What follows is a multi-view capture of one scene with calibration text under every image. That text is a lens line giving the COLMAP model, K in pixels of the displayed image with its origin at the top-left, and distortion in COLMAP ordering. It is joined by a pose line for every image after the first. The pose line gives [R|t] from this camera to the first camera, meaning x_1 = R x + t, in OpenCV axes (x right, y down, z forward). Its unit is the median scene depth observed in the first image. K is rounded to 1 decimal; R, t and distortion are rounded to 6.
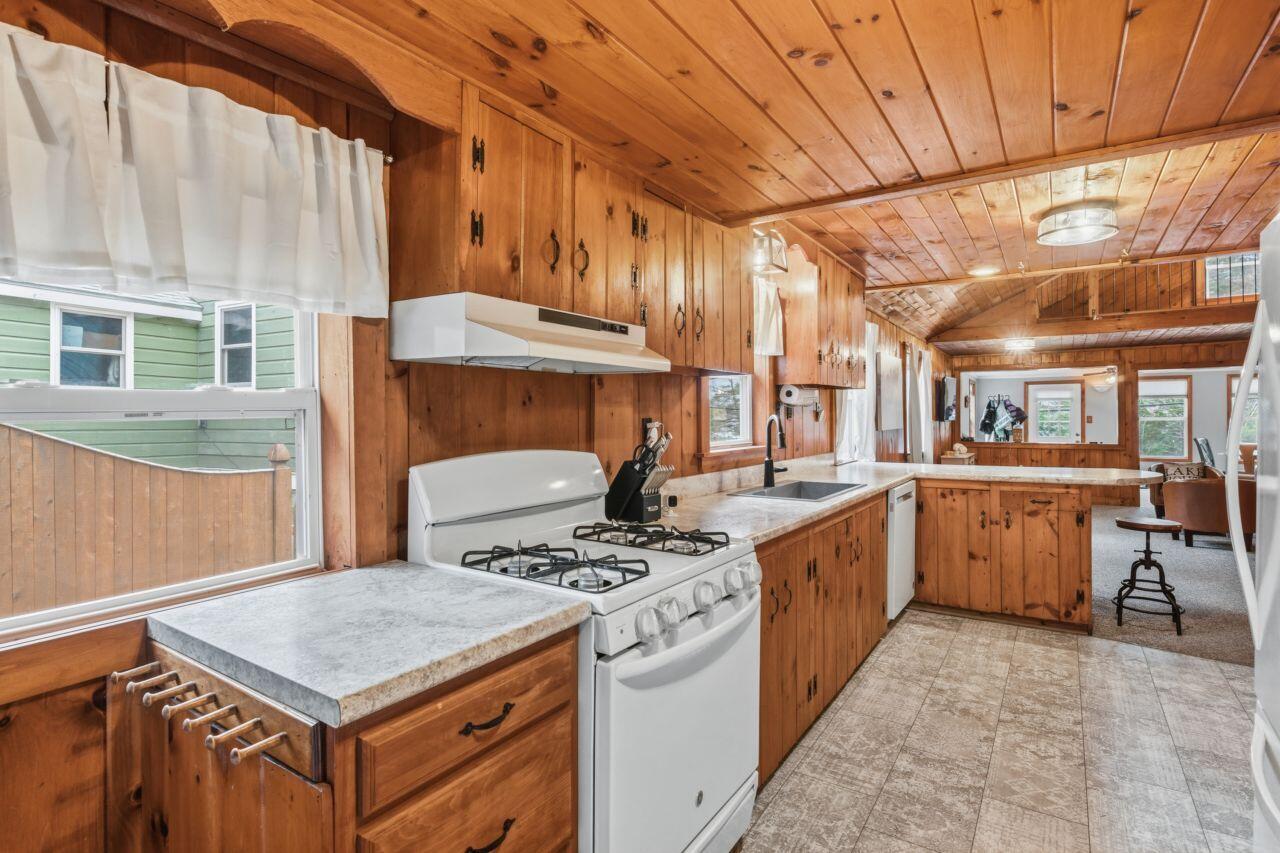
lens RADIAL K [[638.6, 0, 641.5], [0, 638.6, 415.6], [0, 0, 1]] dist [-0.003997, 0.000297]
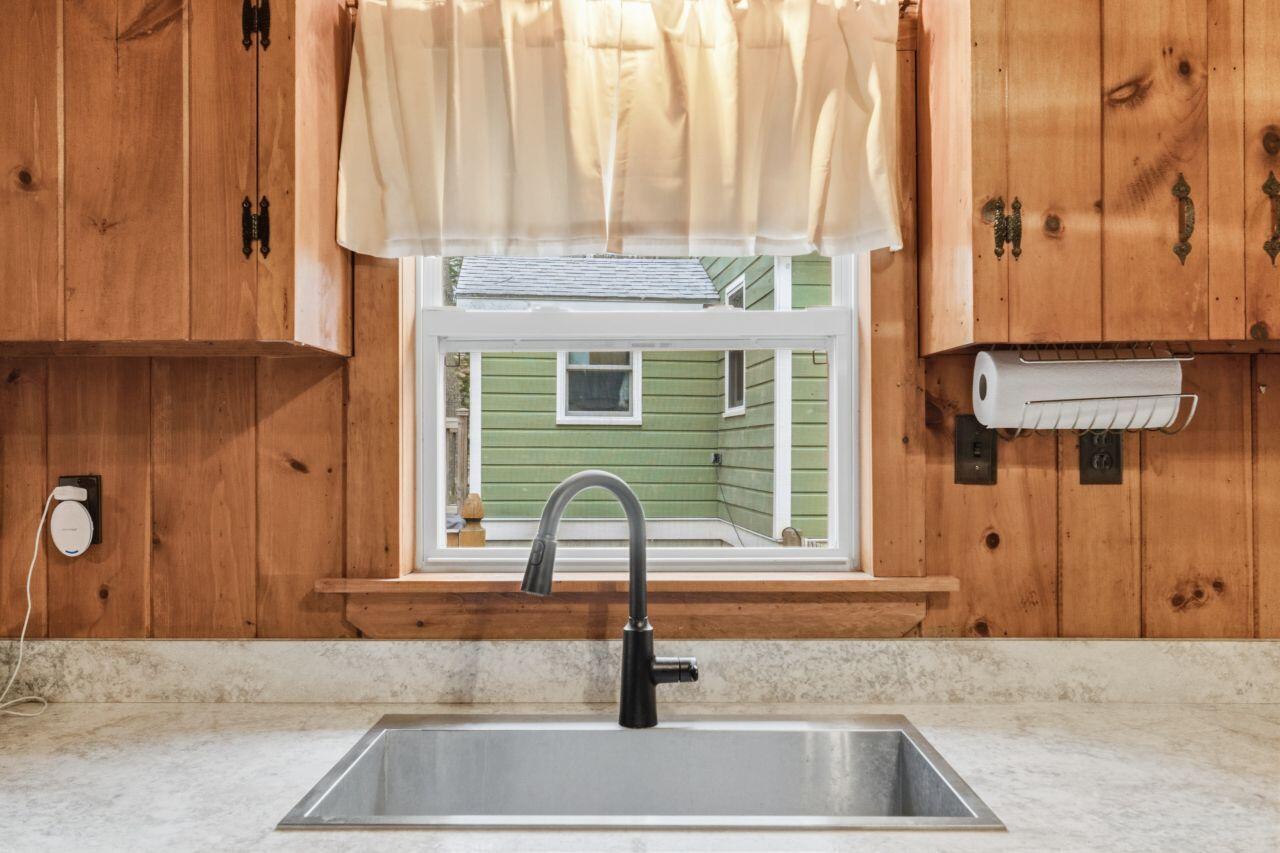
lens RADIAL K [[1016.4, 0, 638.6], [0, 1016.4, 443.9], [0, 0, 1]] dist [-0.004620, -0.000101]
pose [[0.545030, 0.000876, -0.838416, 0.740214], [0.000329, 0.999999, 0.001258, -0.016923], [0.838416, -0.000961, 0.545030, 0.969131]]
